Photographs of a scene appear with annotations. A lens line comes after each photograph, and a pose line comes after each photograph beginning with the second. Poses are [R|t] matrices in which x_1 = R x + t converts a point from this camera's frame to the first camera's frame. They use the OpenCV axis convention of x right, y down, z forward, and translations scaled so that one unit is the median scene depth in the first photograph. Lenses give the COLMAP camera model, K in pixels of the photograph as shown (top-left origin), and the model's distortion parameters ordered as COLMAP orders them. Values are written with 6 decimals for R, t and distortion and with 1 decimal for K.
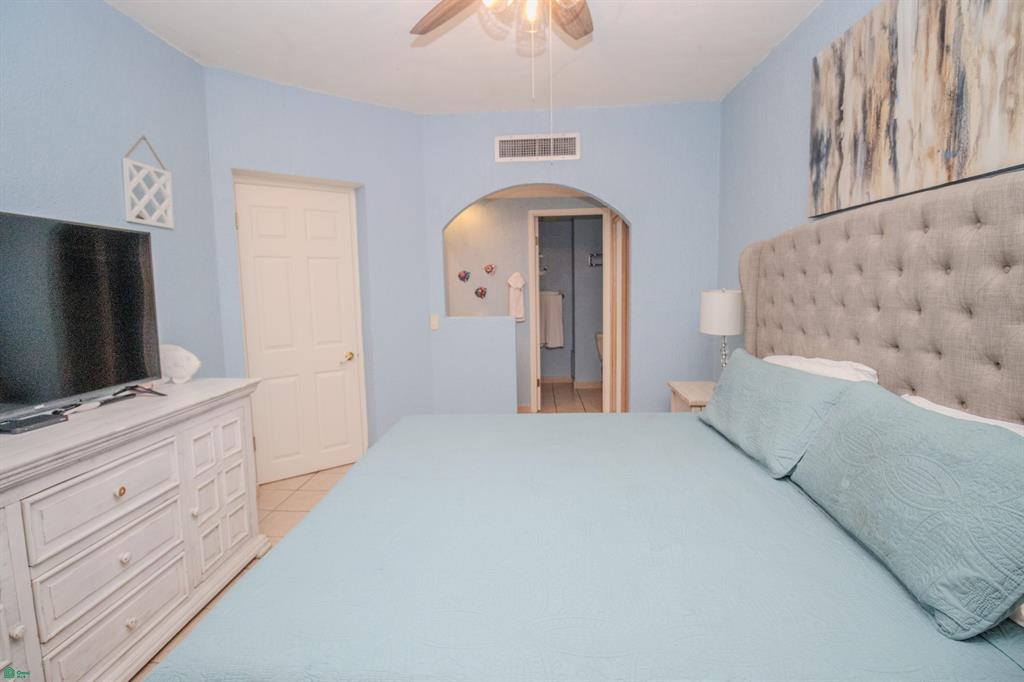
lens RADIAL K [[478.6, 0, 497.5], [0, 478.6, 333.5], [0, 0, 1]] dist [-0.002743, -0.010797]
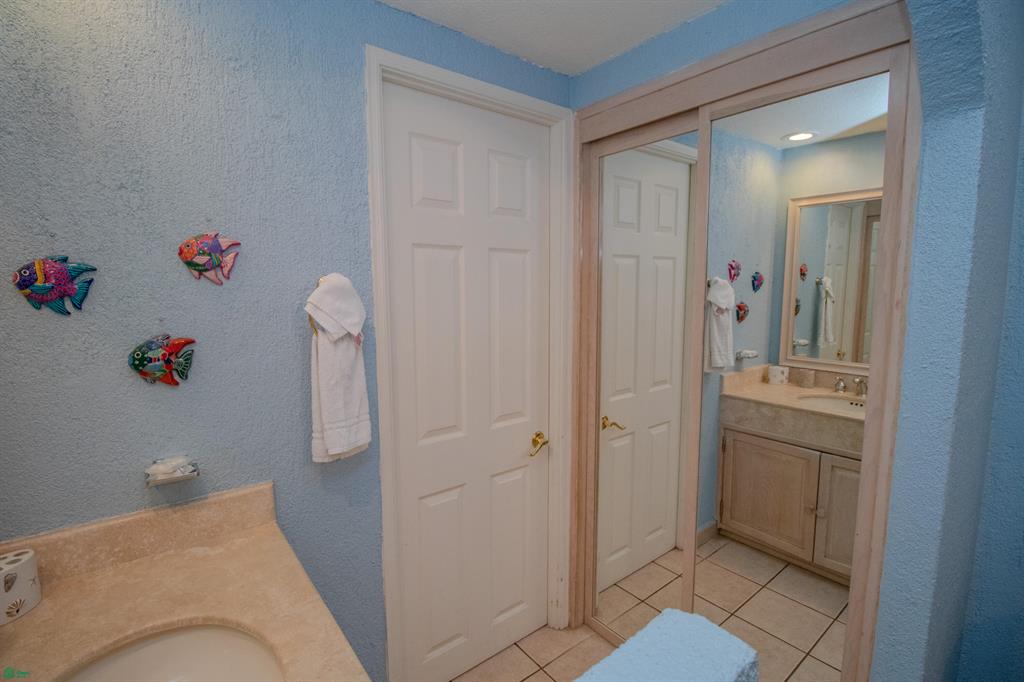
lens RADIAL K [[478.6, 0, 497.5], [0, 478.6, 333.5], [0, 0, 1]] dist [-0.002743, -0.010797]
pose [[0.744671, -0.052459, 0.665367, -0.098183], [0.057377, 0.998247, 0.014489, -0.139100], [-0.664961, 0.027387, 0.746376, 1.110957]]
